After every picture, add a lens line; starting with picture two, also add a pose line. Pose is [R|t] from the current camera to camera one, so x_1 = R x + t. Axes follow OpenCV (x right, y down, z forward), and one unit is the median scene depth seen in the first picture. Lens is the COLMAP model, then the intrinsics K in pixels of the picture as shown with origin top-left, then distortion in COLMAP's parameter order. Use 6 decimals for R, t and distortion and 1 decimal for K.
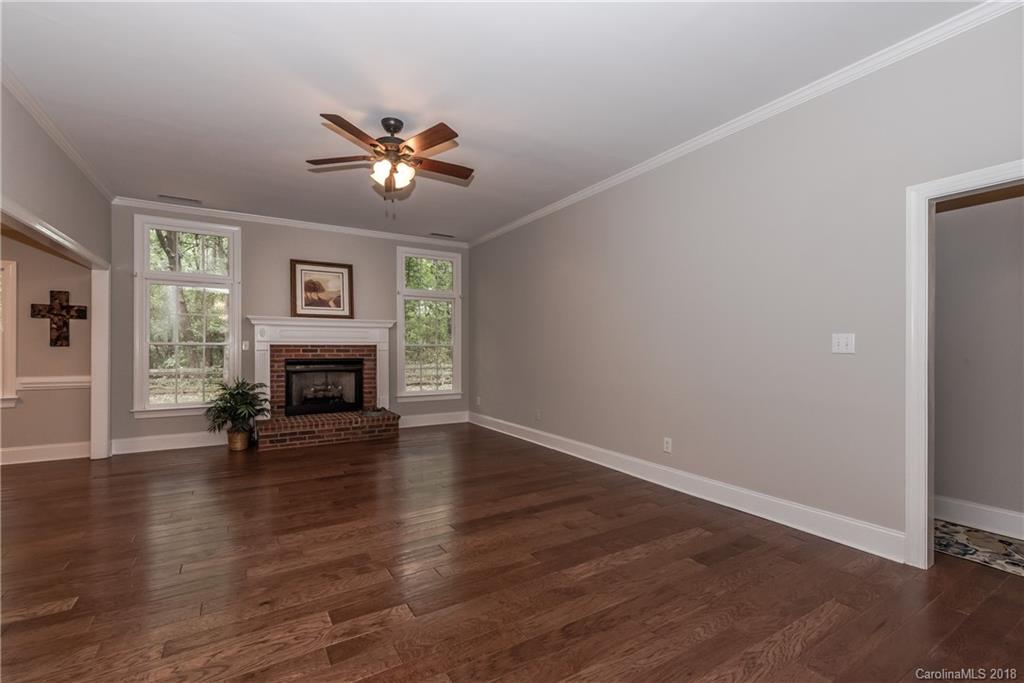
lens RADIAL K [[446.0, 0, 507.1], [0, 446.0, 348.3], [0, 0, 1]] dist [0.003181, 0.000108]
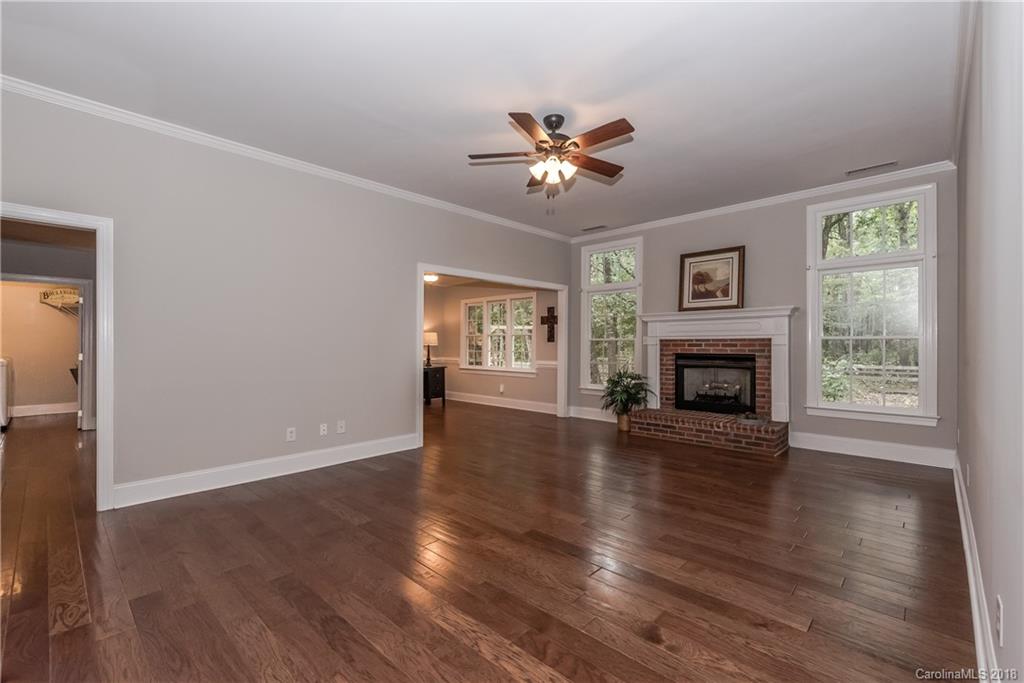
lens RADIAL K [[446.0, 0, 508.5], [0, 446.0, 342.2], [0, 0, 1]] dist [0.003181, 0.000108]
pose [[0.261393, -0.004799, -0.965221, 0.417496], [0.002253, 0.999988, -0.004361, 0.002722], [0.965230, -0.001034, 0.261400, 0.383031]]
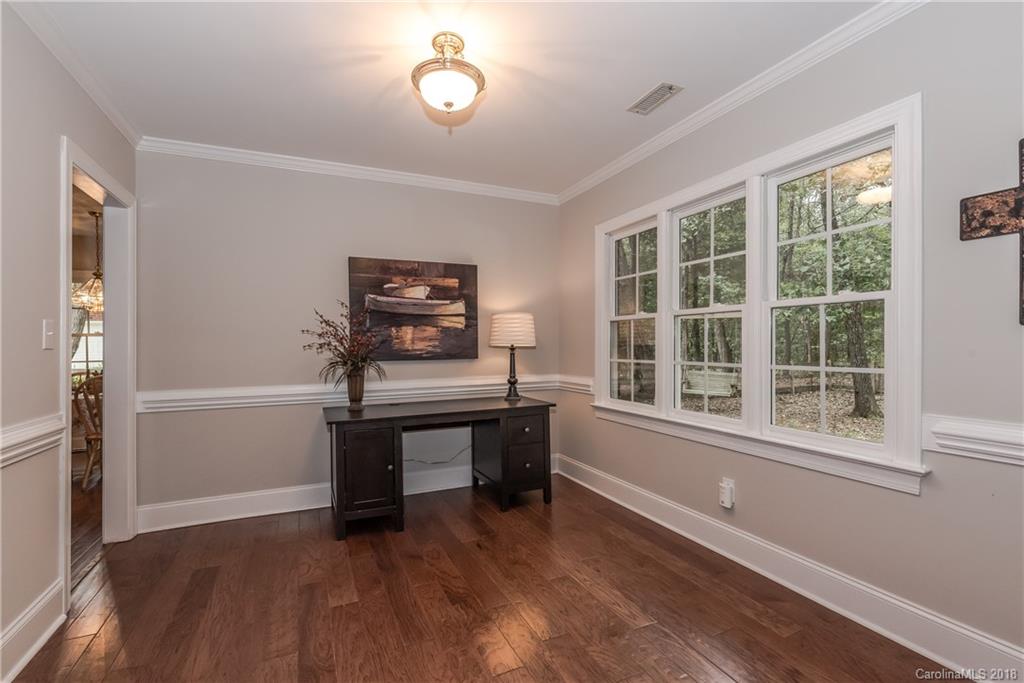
lens RADIAL K [[446.0, 0, 504.7], [0, 446.0, 347.6], [0, 0, 1]] dist [0.003181, 0.000108]
pose [[-0.113849, 0.008016, -0.993466, -0.580499], [0.012389, 0.999901, 0.006648, 0.004483], [0.993421, -0.011552, -0.113937, 0.587324]]
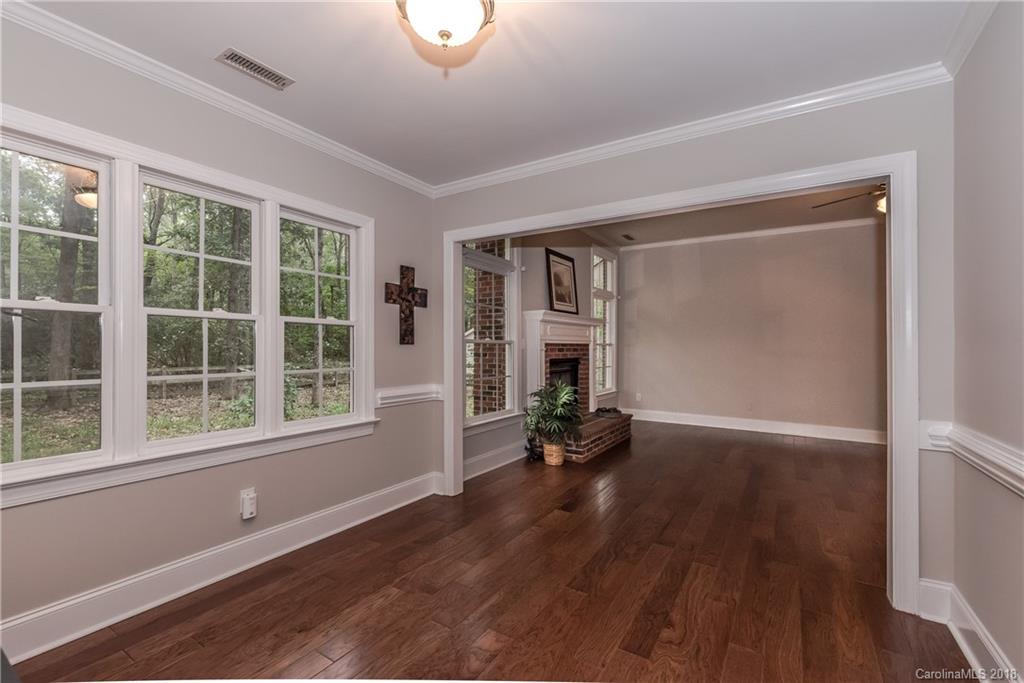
lens RADIAL K [[446.0, 0, 521.5], [0, 446.0, 340.1], [0, 0, 1]] dist [0.003181, 0.000108]
pose [[0.885248, 0.021636, 0.464615, -1.008459], [-0.022619, 0.999738, -0.003458, -0.010865], [-0.464568, -0.007447, 0.885506, 0.246363]]
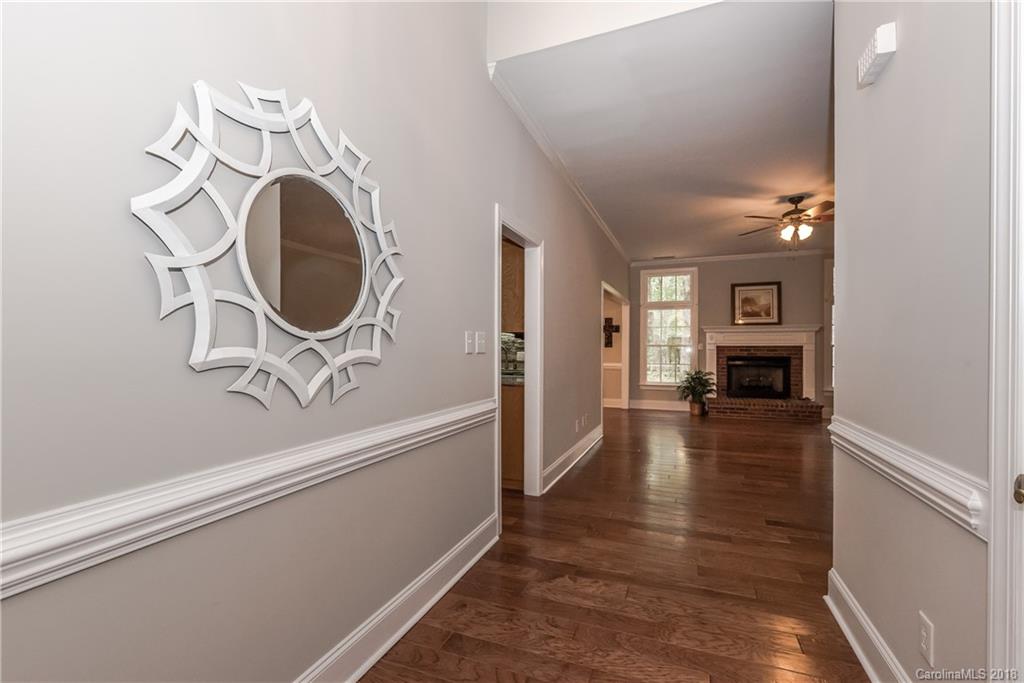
lens RADIAL K [[446.0, 0, 511.6], [0, 446.0, 350.6], [0, 0, 1]] dist [0.003181, 0.000108]
pose [[0.606250, 0.005188, -0.795257, 0.216434], [-0.000907, 0.999983, 0.005832, -0.000636], [0.795273, -0.002815, 0.606244, -0.404025]]
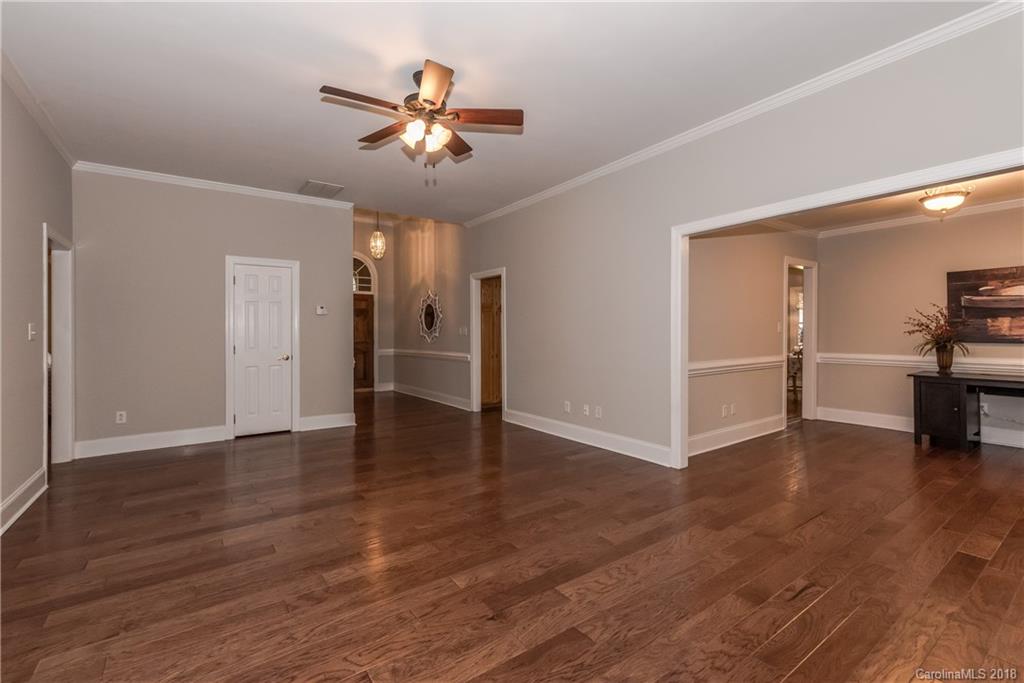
lens RADIAL K [[446.0, 0, 513.9], [0, 446.0, 333.0], [0, 0, 1]] dist [0.003181, 0.000108]
pose [[-0.996724, 0.006587, -0.080608, -0.214536], [0.006589, 0.999978, 0.000251, -0.000504], [0.080608, -0.000281, -0.996746, 1.137721]]
